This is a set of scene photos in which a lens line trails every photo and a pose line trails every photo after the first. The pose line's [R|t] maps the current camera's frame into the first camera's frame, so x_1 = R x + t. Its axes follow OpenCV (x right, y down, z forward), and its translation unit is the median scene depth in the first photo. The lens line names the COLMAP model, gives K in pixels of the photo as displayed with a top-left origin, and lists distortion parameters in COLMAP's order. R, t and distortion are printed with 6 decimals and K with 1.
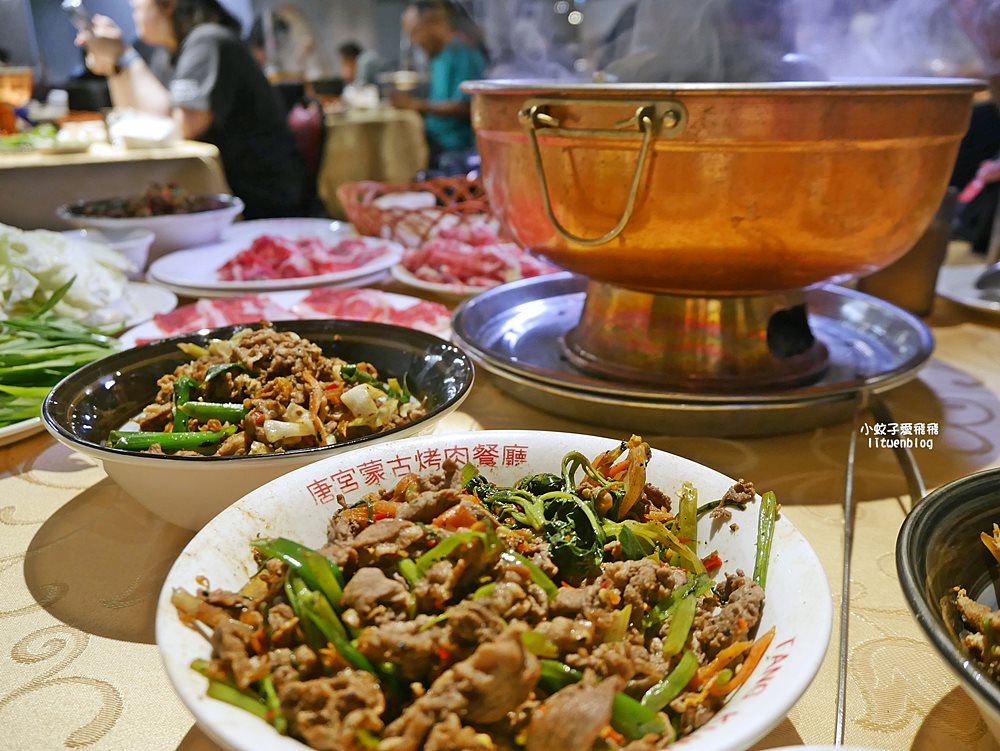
lens RADIAL K [[814.0, 0, 500.0], [0, 814.0, 375.5], [0, 0, 1]] dist [-0.046038, -0.011533]
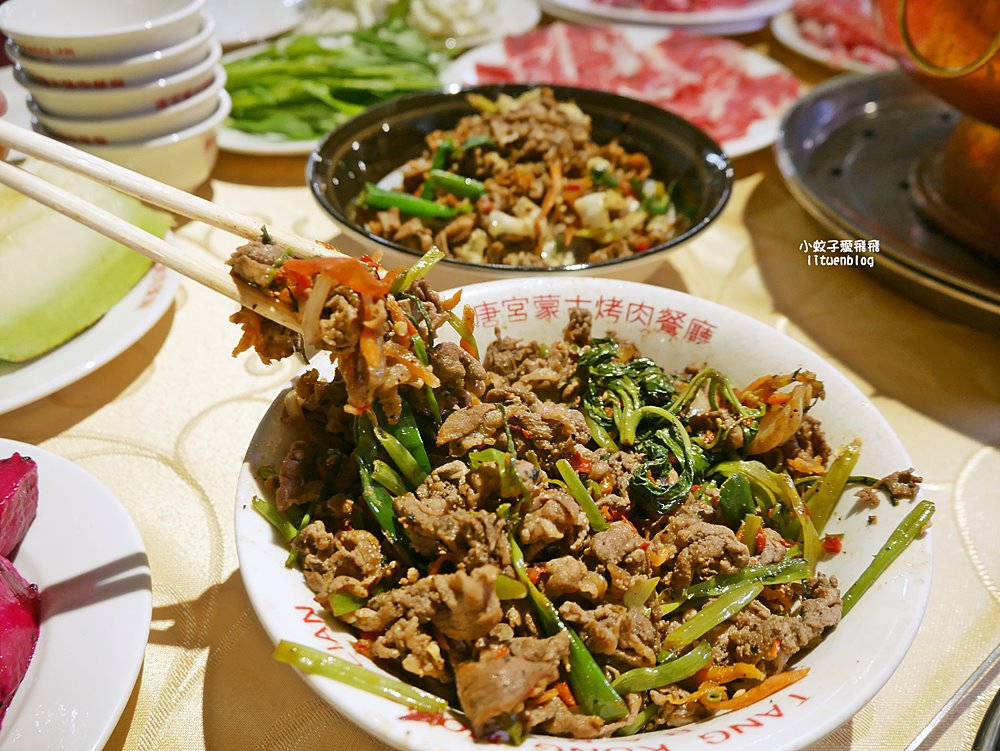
lens RADIAL K [[814.0, 0, 500.0], [0, 814.0, 375.5], [0, 0, 1]] dist [-0.046038, -0.011533]
pose [[0.866473, 0.326607, -0.377562, 0.180022], [-0.180529, 0.910107, 0.372982, -0.151518], [0.465440, -0.255018, 0.847544, 0.130771]]
